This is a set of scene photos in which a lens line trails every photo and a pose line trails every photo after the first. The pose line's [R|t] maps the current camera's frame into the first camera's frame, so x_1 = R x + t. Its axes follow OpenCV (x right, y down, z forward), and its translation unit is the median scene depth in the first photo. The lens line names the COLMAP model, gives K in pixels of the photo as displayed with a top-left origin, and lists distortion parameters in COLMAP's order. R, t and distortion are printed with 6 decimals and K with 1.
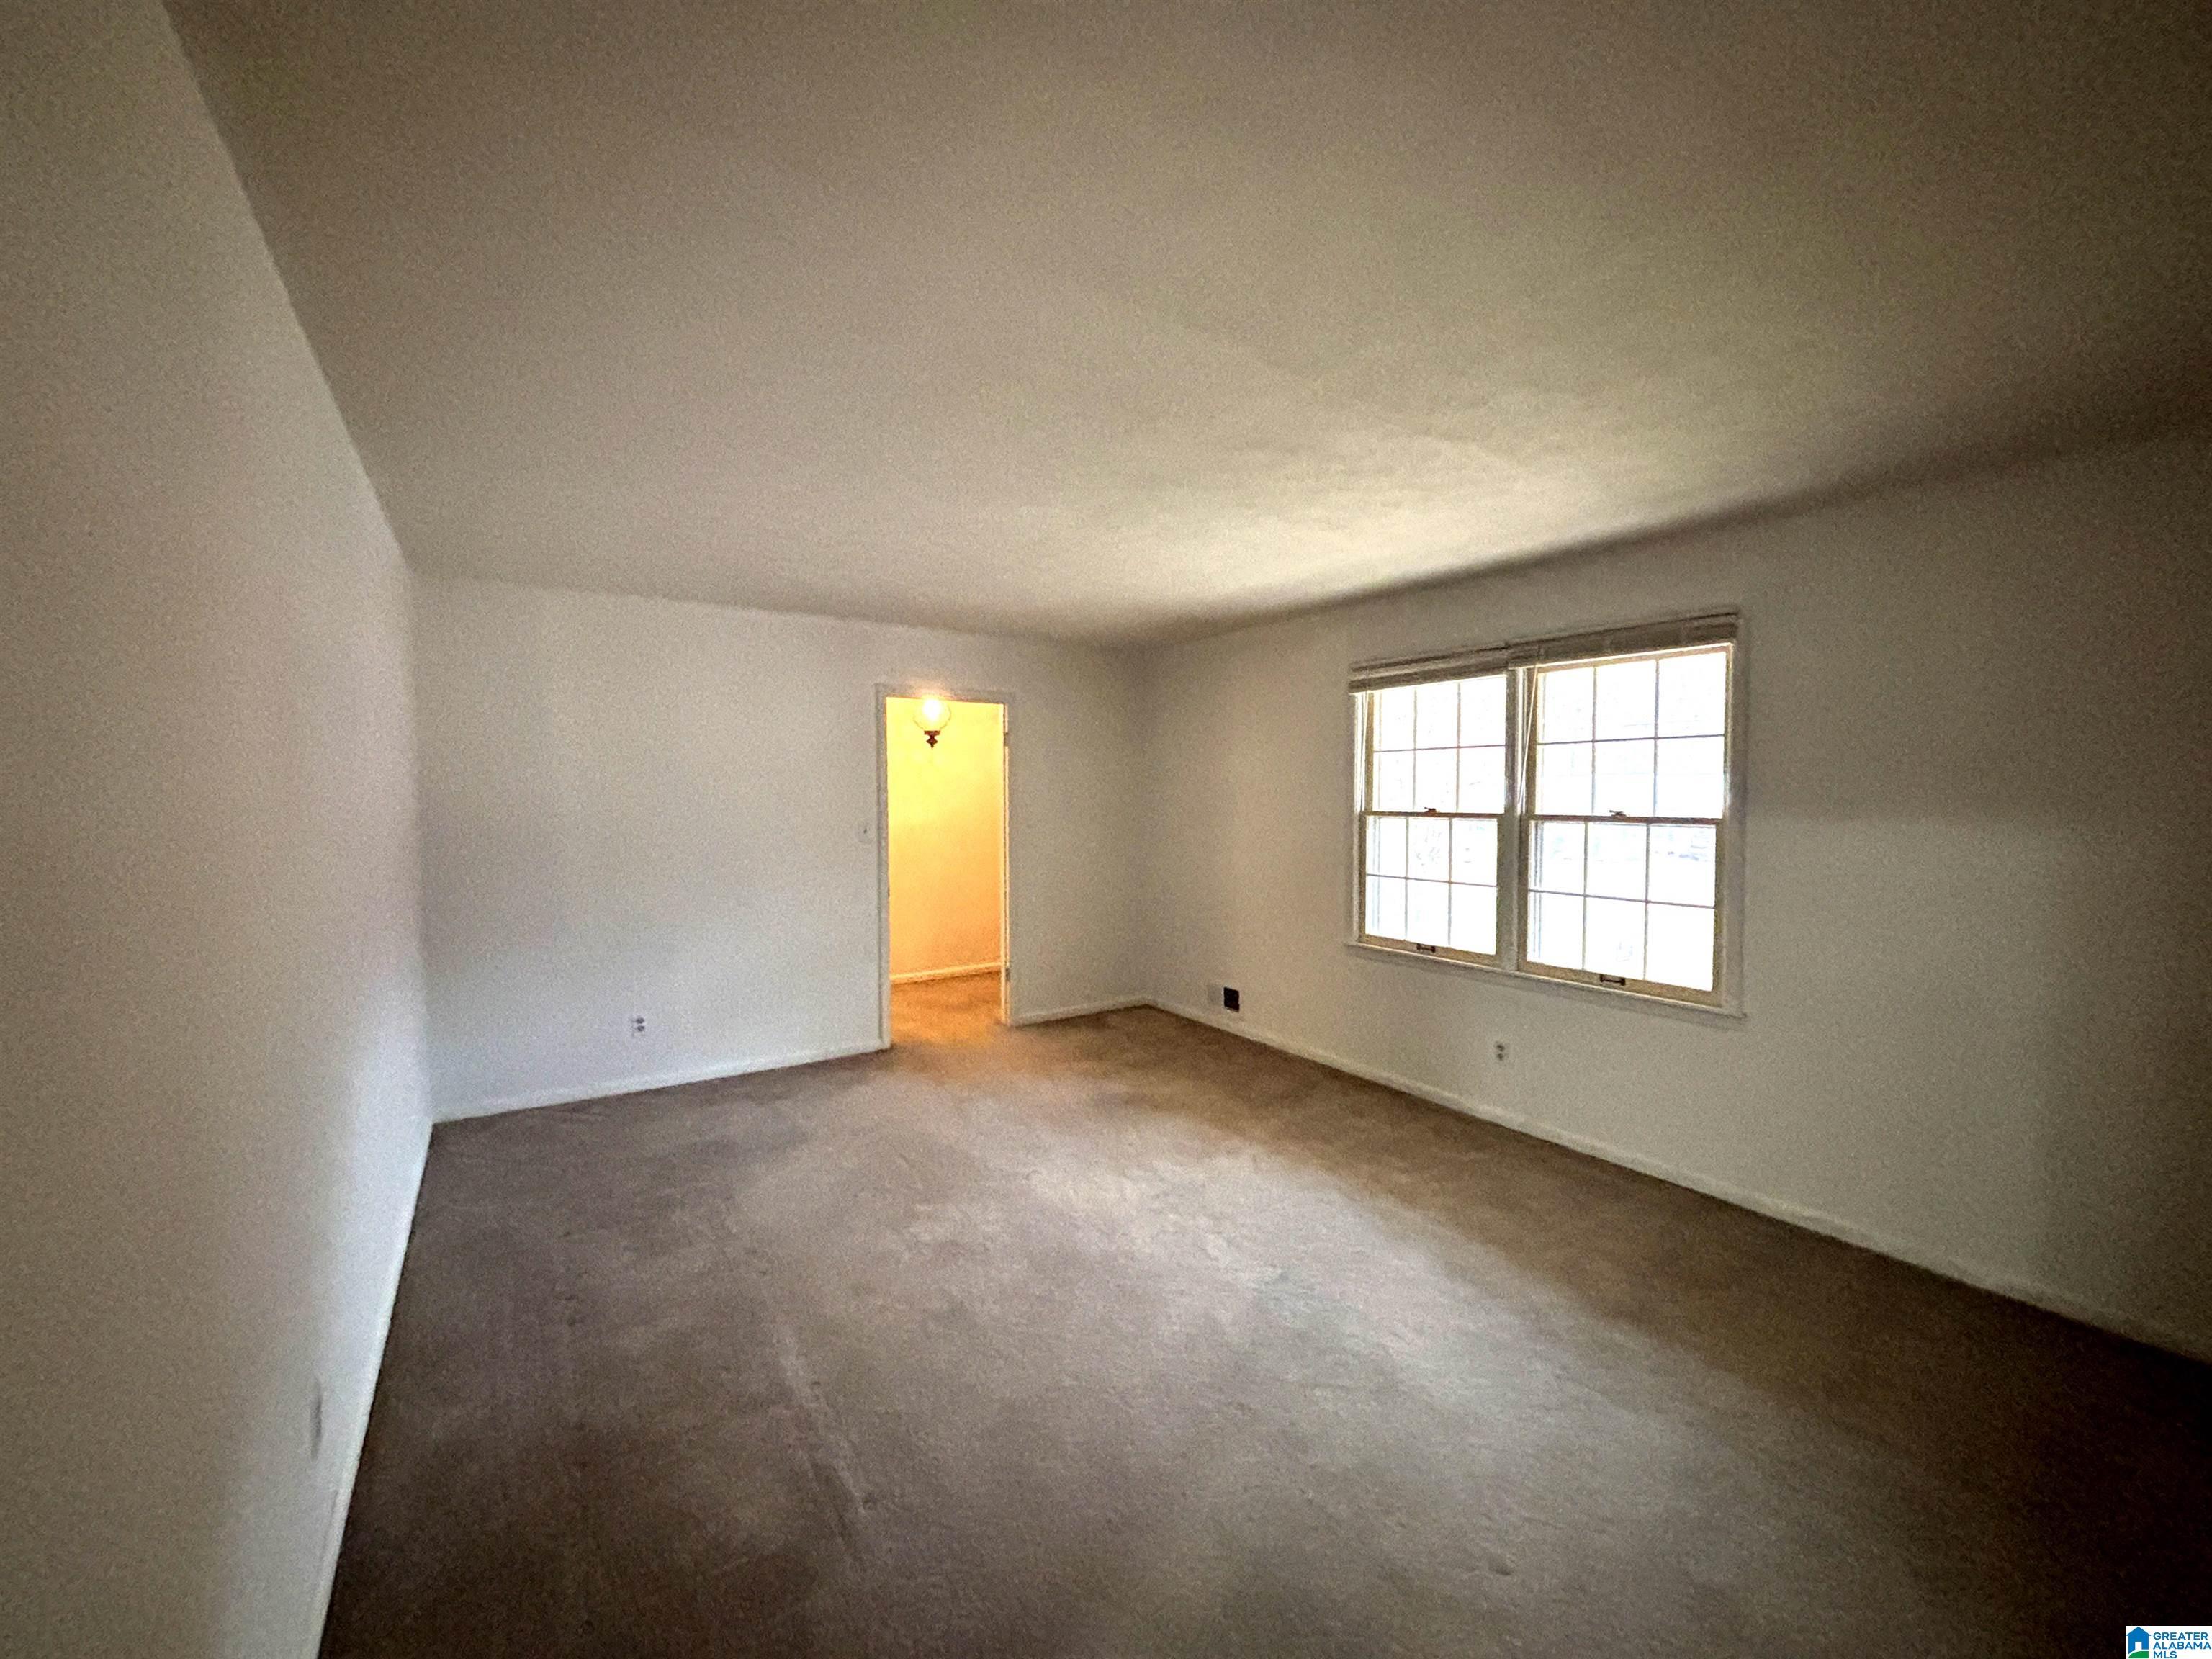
lens RADIAL K [[887.5, 0, 1106.0], [0, 887.5, 829.5], [0, 0, 1]] dist [-0.000699, -0.000229]
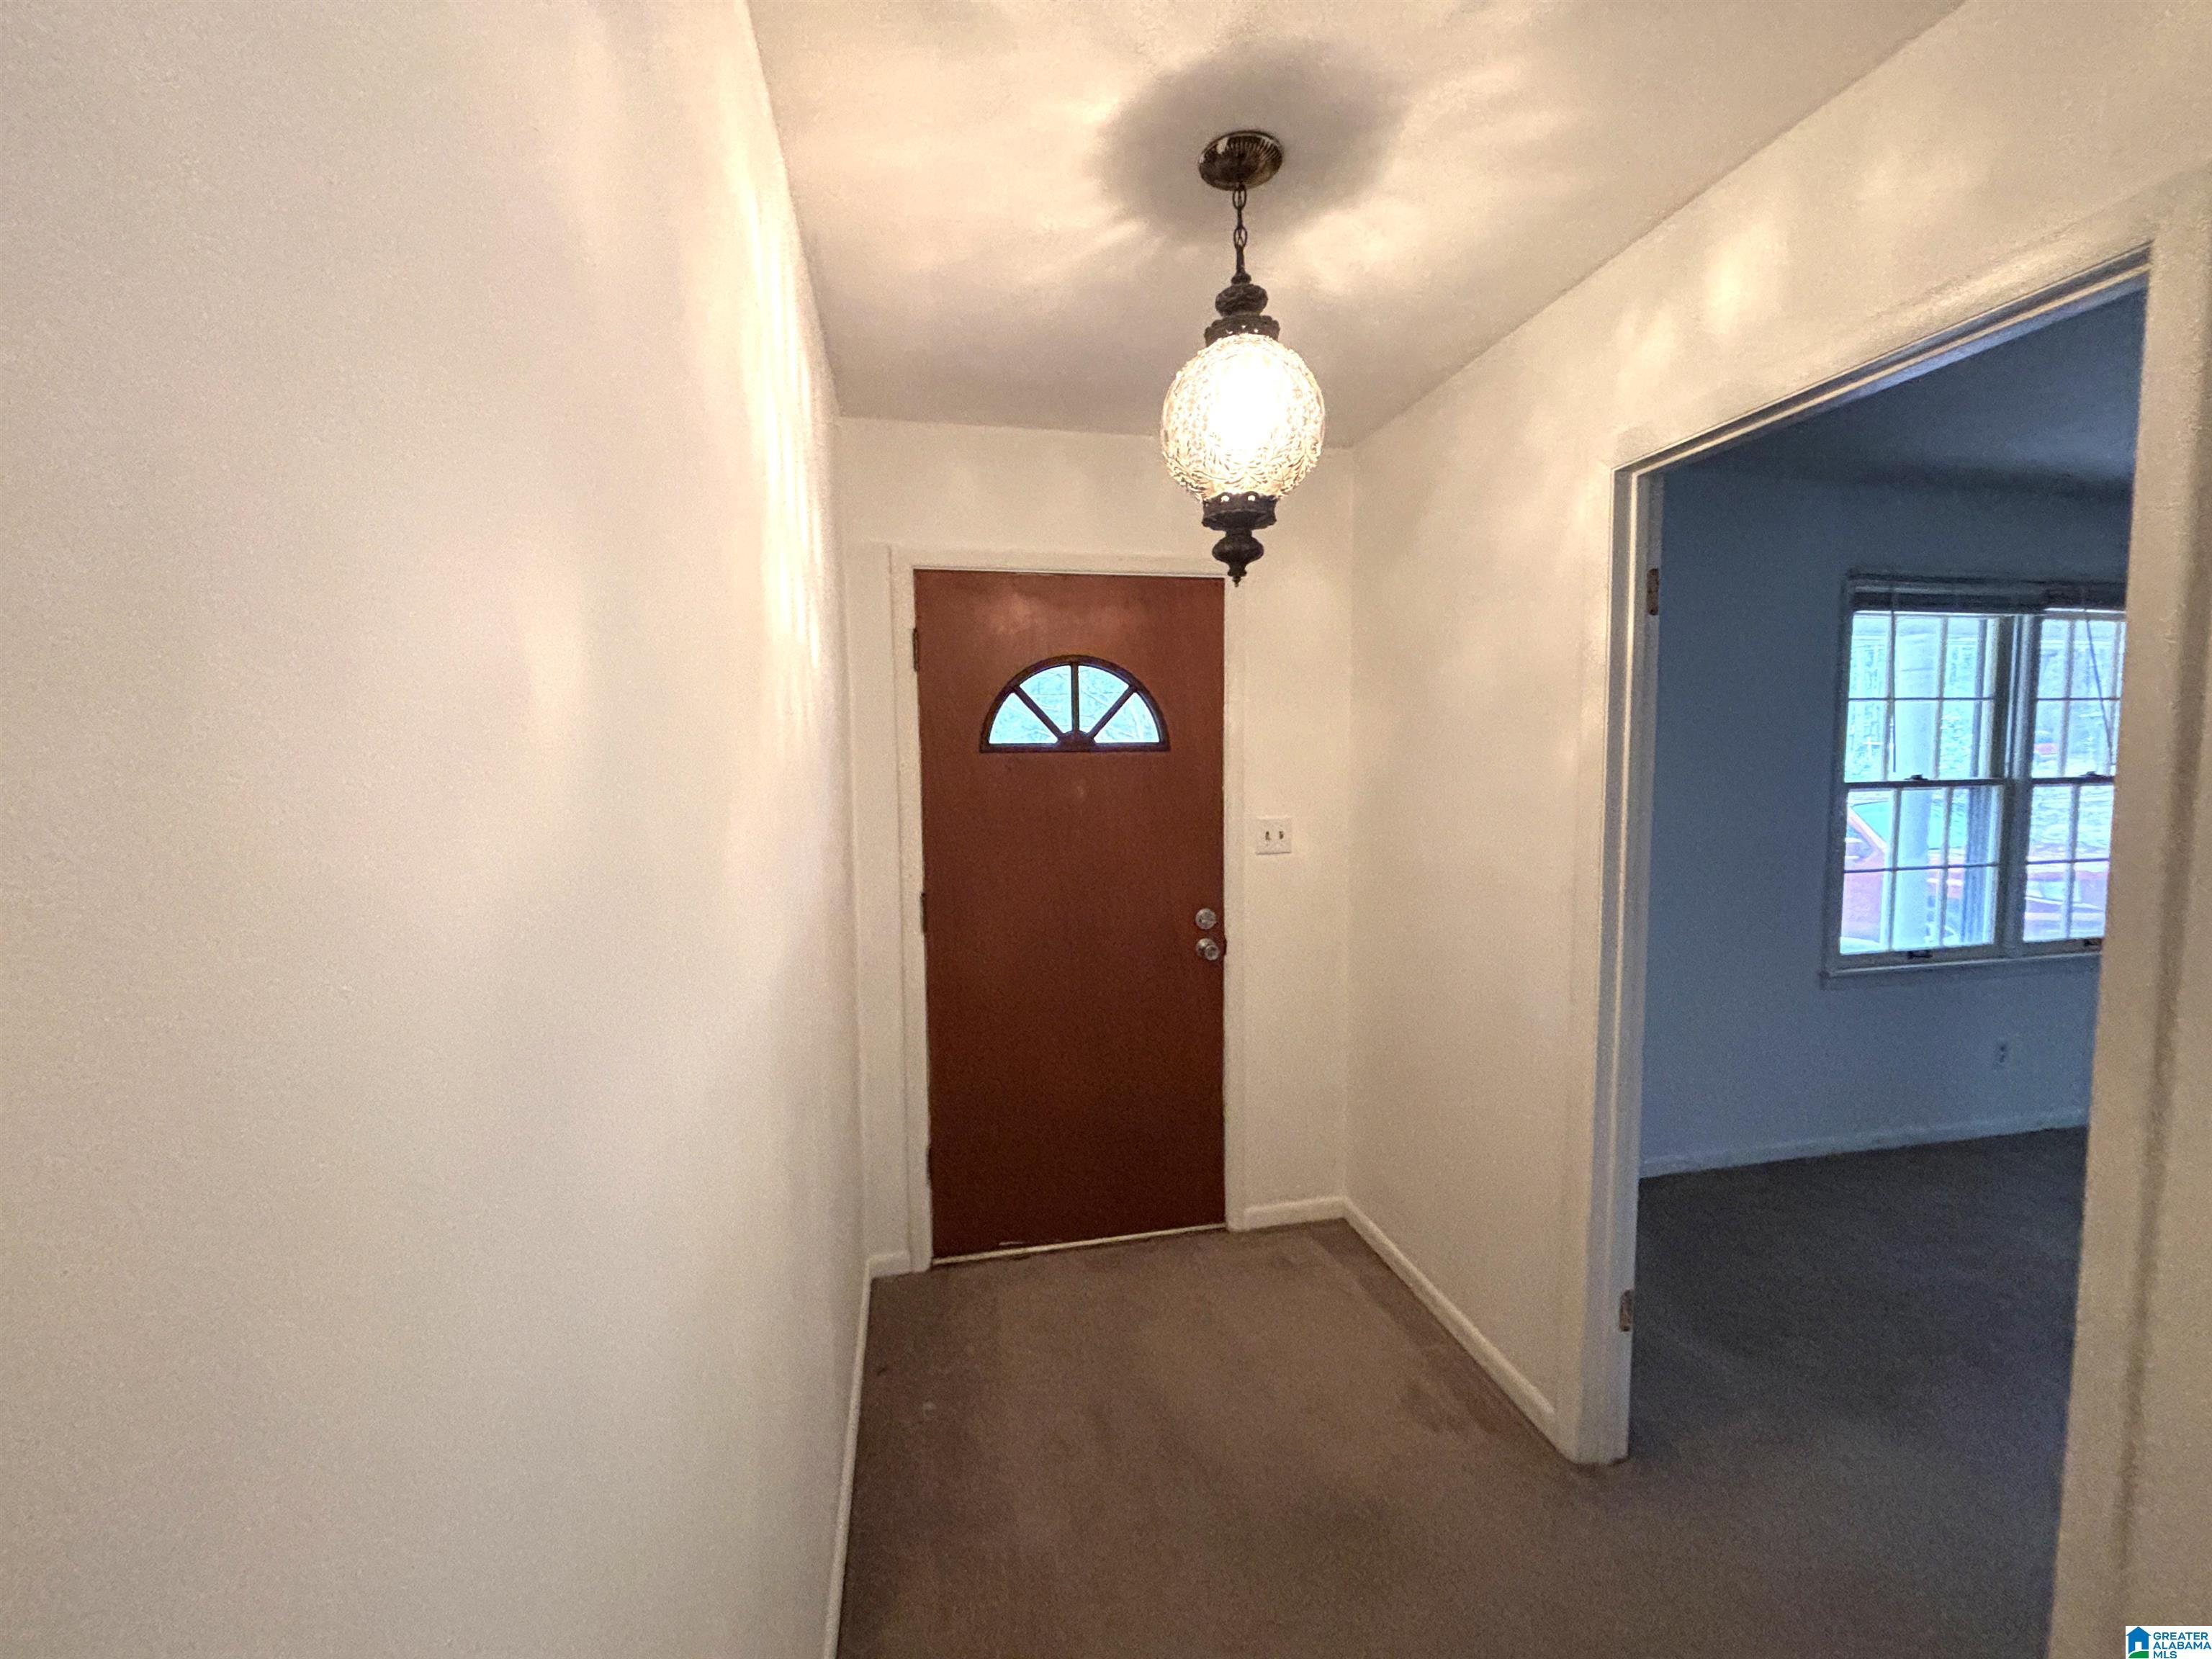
lens RADIAL K [[887.5, 0, 1106.0], [0, 887.5, 829.5], [0, 0, 1]] dist [-0.000699, -0.000229]
pose [[0.389402, -0.061822, 0.918991, -0.646125], [0.057116, 0.997446, 0.042898, -0.052335], [-0.919295, 0.035785, 0.391938, 1.381936]]
